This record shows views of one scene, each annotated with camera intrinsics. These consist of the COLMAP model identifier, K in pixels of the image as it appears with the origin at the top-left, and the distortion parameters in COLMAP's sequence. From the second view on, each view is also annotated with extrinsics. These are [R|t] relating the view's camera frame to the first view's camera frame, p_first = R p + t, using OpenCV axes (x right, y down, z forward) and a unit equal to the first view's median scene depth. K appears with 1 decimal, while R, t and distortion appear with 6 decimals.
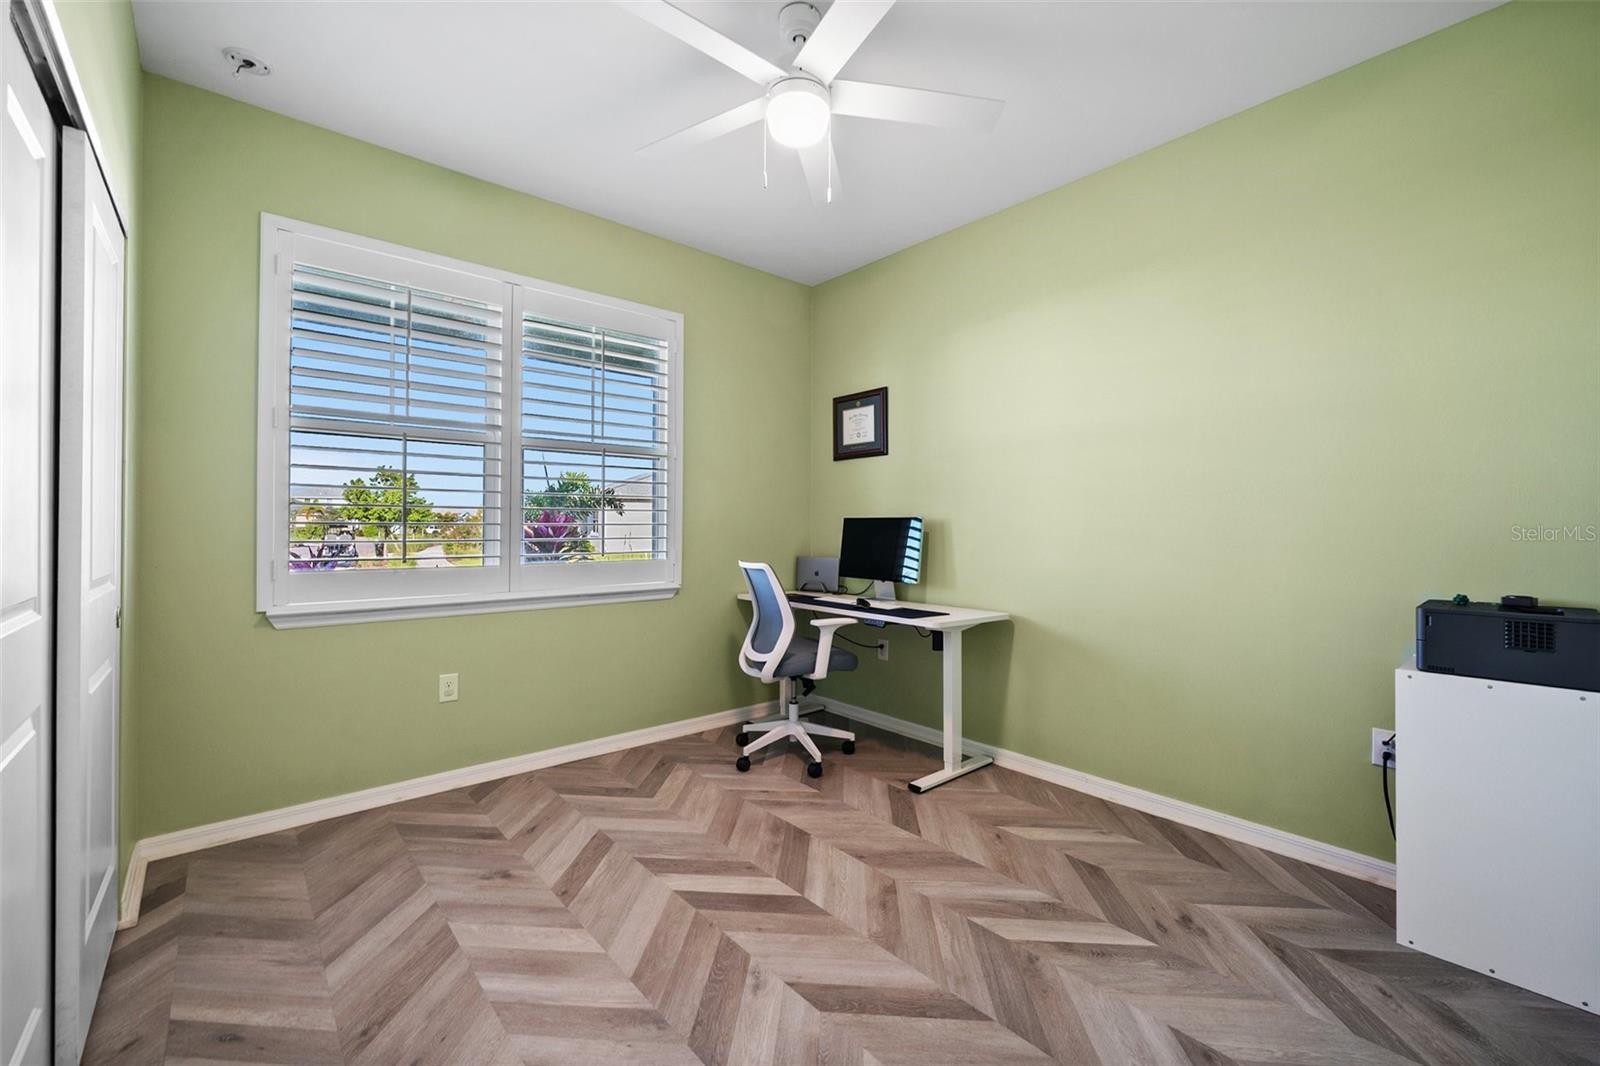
lens RADIAL K [[646.5, 0, 803.3], [0, 646.5, 537.2], [0, 0, 1]] dist [-0.006647, 0.000185]
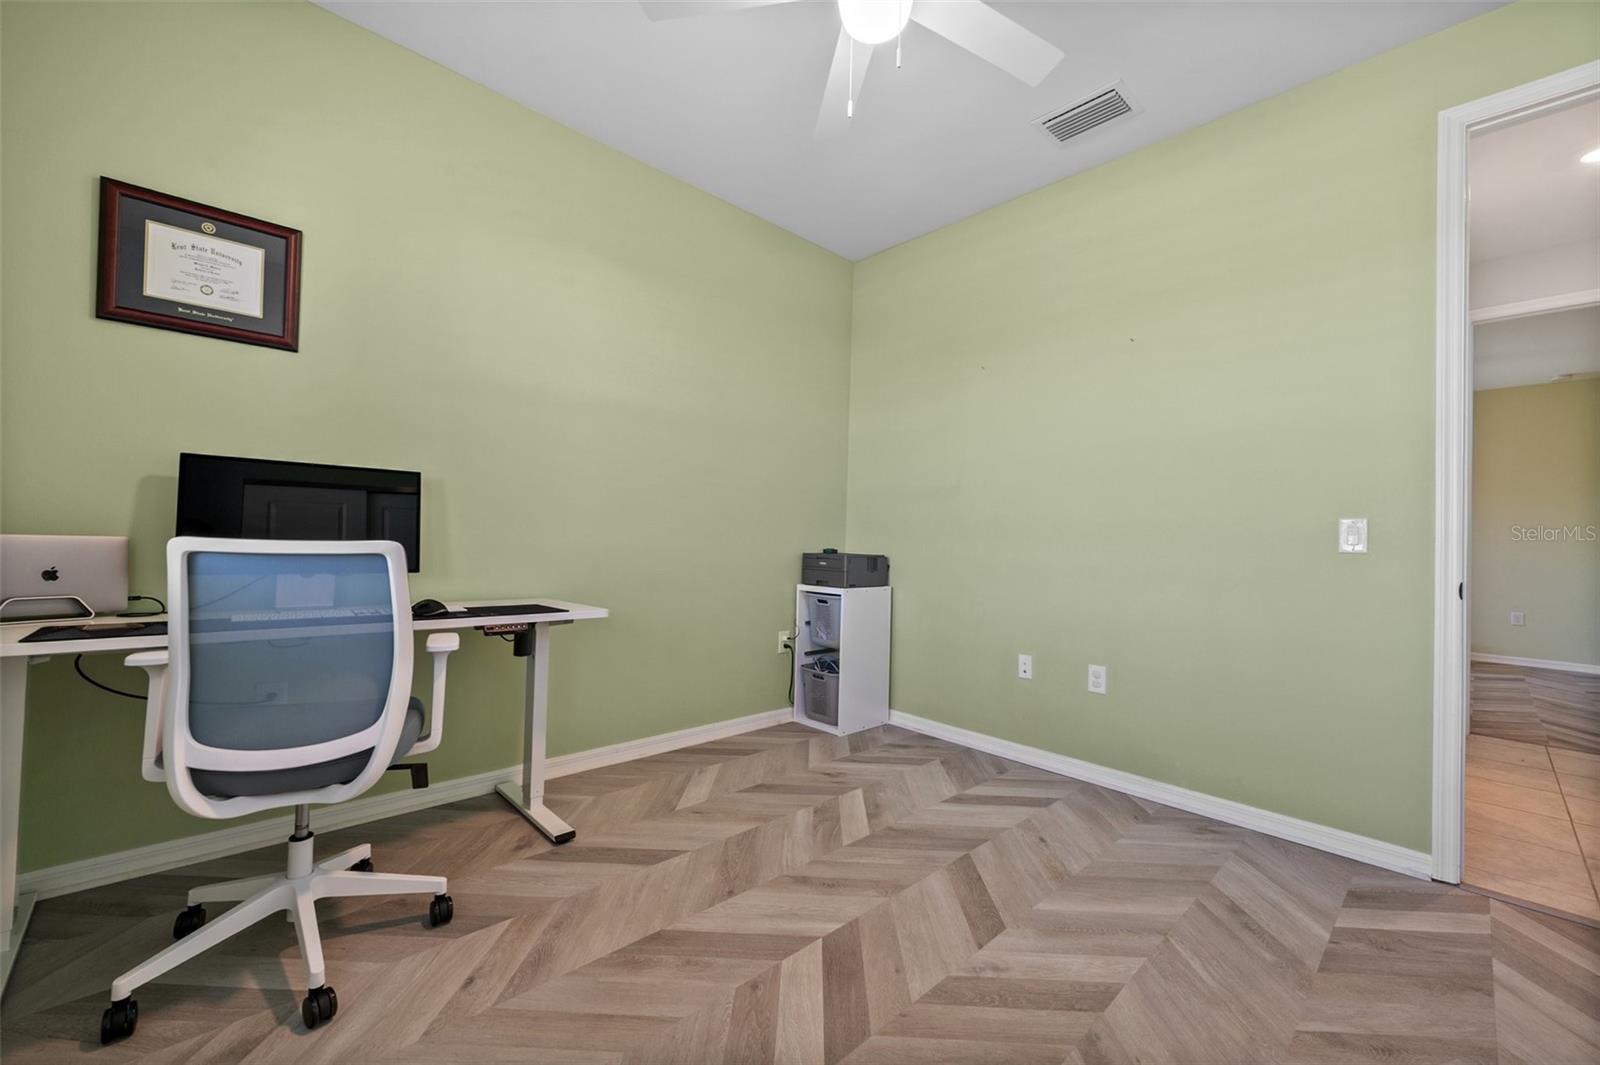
lens RADIAL K [[628.4, 0, 798.1], [0, 628.4, 535.9], [0, 0, 1]] dist [0.001852, -0.000064]
pose [[-0.028127, -0.001100, 0.999604, -0.637978], [-0.016249, 0.999868, 0.000643, 0.037772], [-0.999472, -0.016224, -0.028141, 0.850767]]
